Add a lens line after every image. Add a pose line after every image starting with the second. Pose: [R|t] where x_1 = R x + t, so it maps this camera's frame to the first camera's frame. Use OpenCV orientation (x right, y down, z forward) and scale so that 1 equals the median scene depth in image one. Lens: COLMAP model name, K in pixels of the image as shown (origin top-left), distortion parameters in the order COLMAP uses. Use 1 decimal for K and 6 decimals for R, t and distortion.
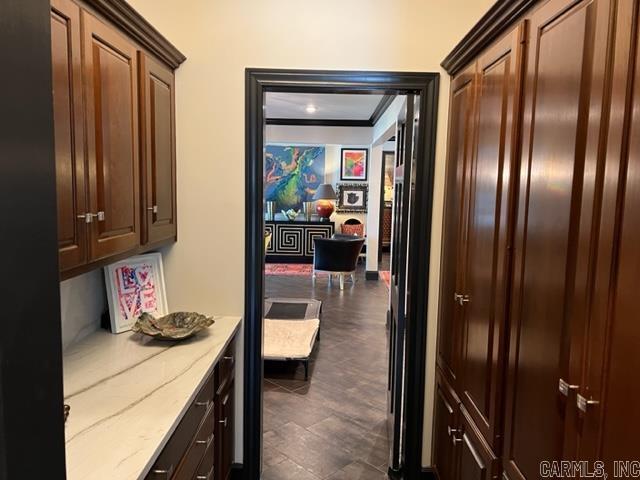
lens RADIAL K [[484.7, 0, 325.0], [0, 484.7, 237.1], [0, 0, 1]] dist [0.073133, -0.065522]
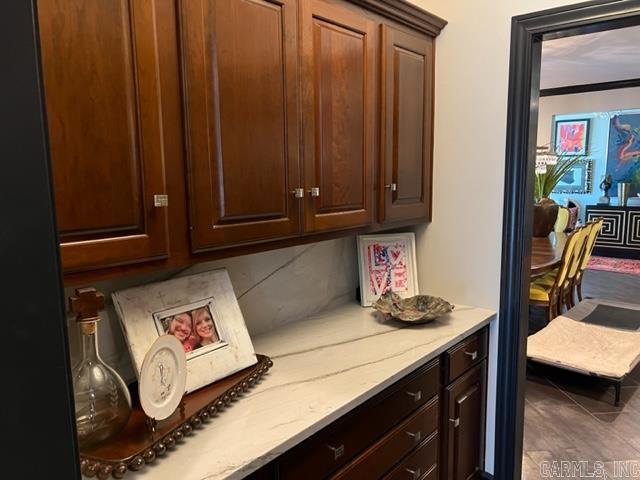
lens RADIAL K [[484.7, 0, 313.9], [0, 484.7, 241.5], [0, 0, 1]] dist [0.073133, -0.065522]
pose [[0.769278, 0.060789, -0.636016, 0.138824], [-0.036088, 0.998008, 0.051738, 0.006632], [0.637894, -0.016849, 0.769940, 0.130065]]
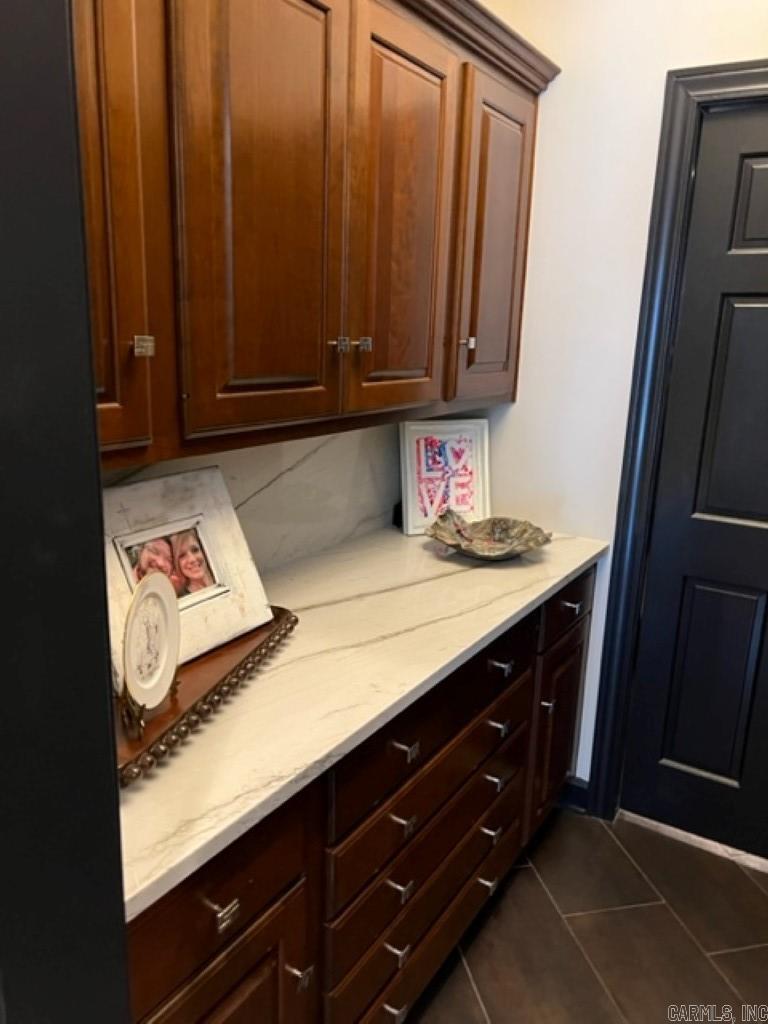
lens RADIAL K [[775.5, 0, 366.8], [0, 775.5, 515.0], [0, 0, 1]] dist [0.073133, -0.065522]
pose [[0.843423, 0.132977, -0.520533, 0.068009], [-0.066039, 0.987198, 0.145188, 0.019560], [0.533176, -0.088080, 0.841407, 0.084872]]
